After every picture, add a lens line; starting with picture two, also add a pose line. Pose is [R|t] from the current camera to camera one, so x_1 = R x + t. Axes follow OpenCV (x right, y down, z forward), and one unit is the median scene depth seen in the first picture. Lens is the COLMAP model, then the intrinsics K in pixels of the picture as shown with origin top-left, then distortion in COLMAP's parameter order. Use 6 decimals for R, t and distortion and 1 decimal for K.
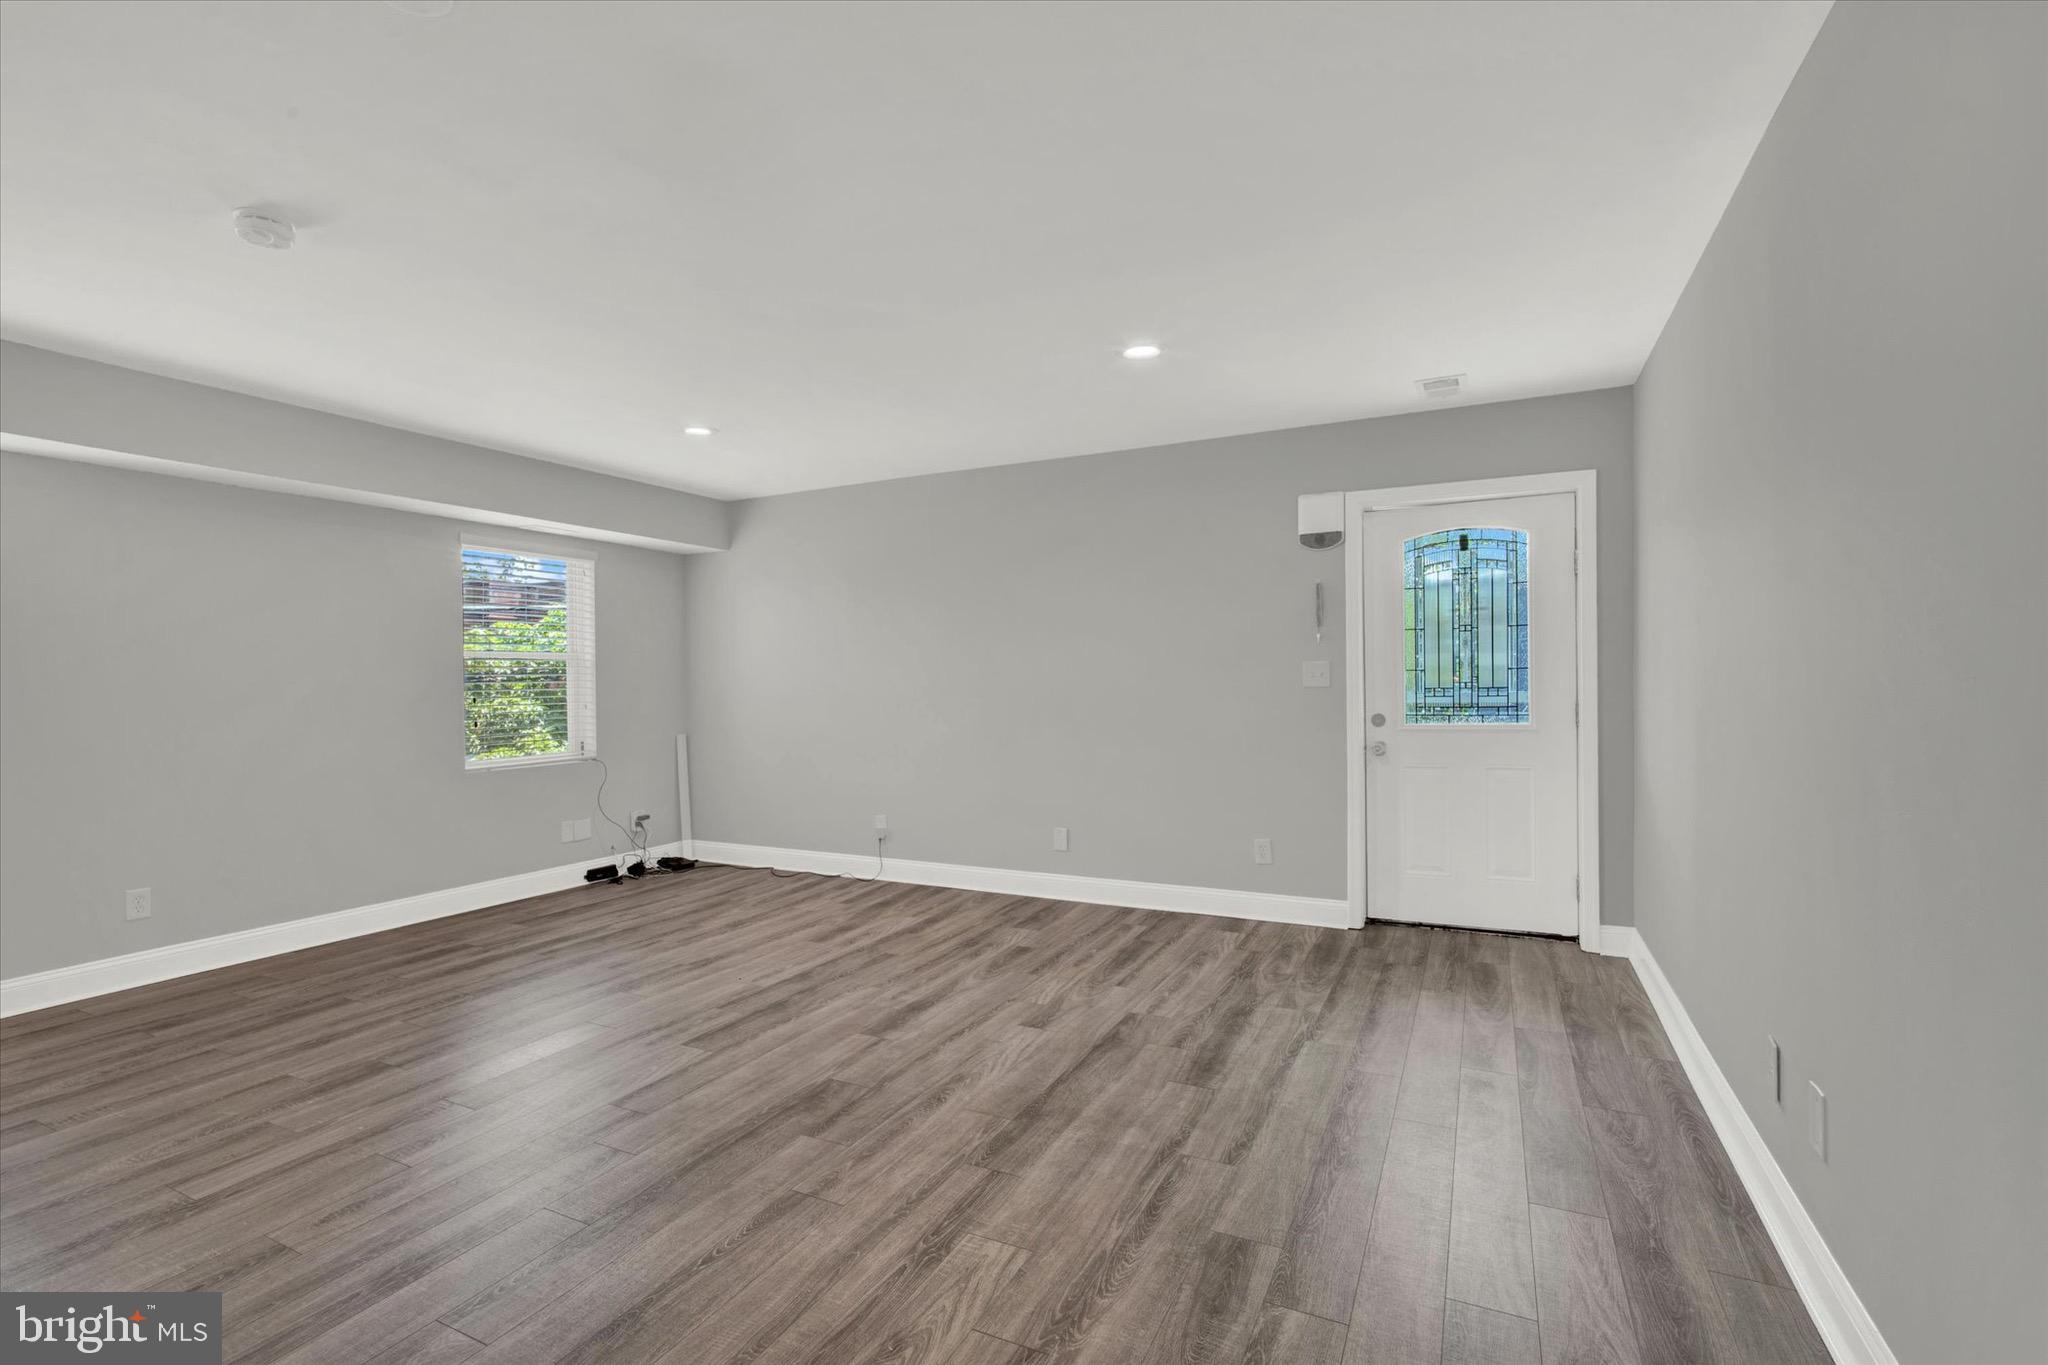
lens RADIAL K [[915.5, 0, 1012.3], [0, 915.5, 686.7], [0, 0, 1]] dist [-0.004705, 0.001939]
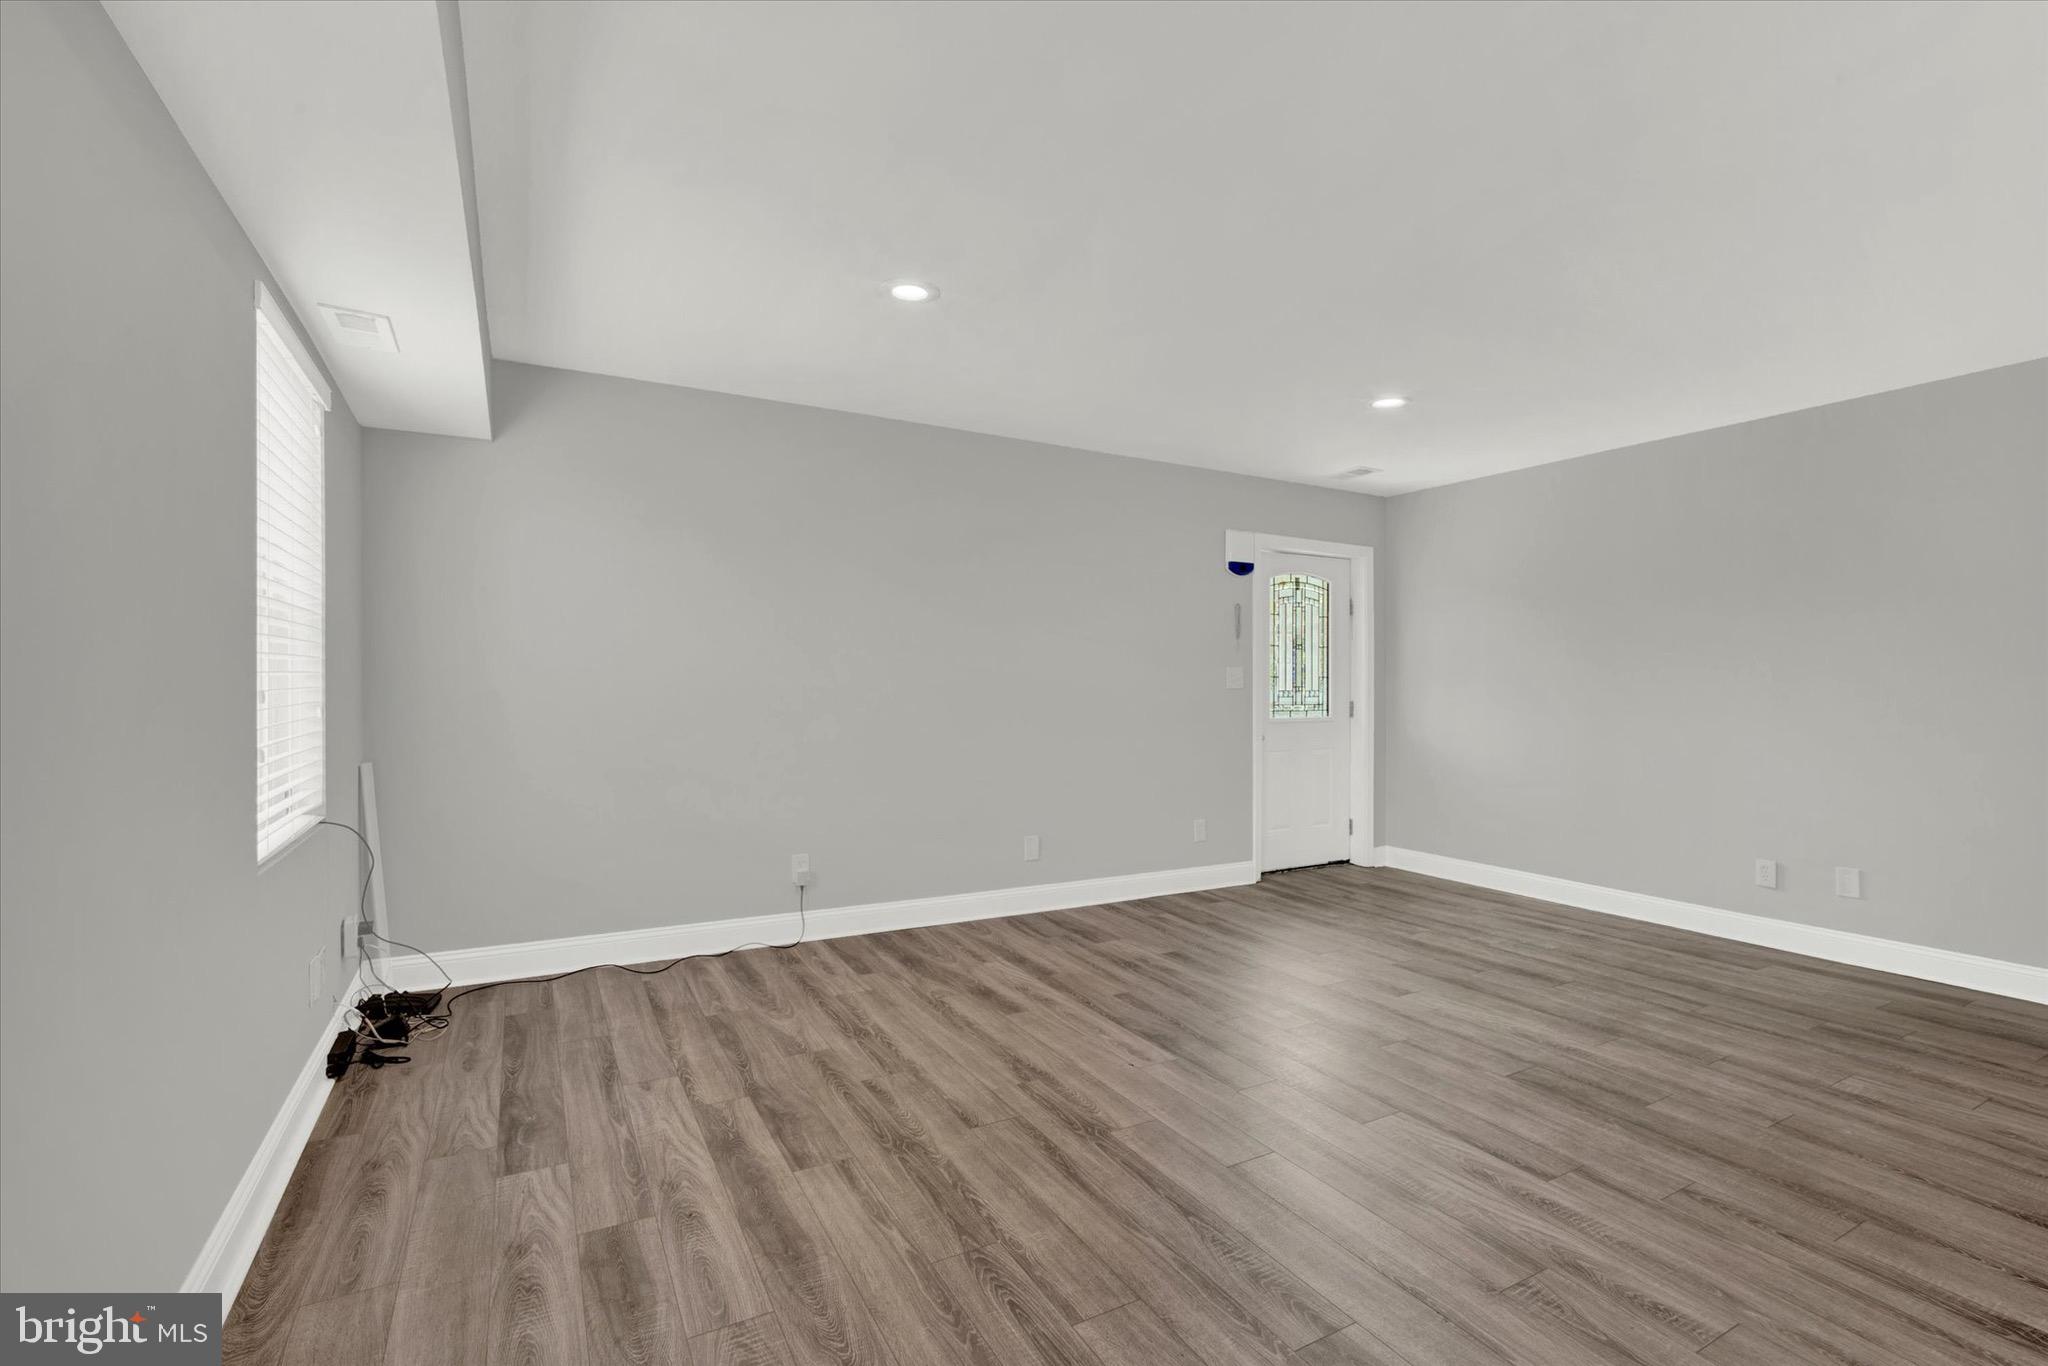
lens RADIAL K [[915.5, 0, 1015.1], [0, 915.5, 686.9], [0, 0, 1]] dist [-0.004705, 0.001939]
pose [[0.562897, 0.015171, 0.826388, -0.871902], [-0.008665, 0.999885, -0.012455, 0.016443], [-0.826482, -0.000150, 0.562963, 0.582593]]
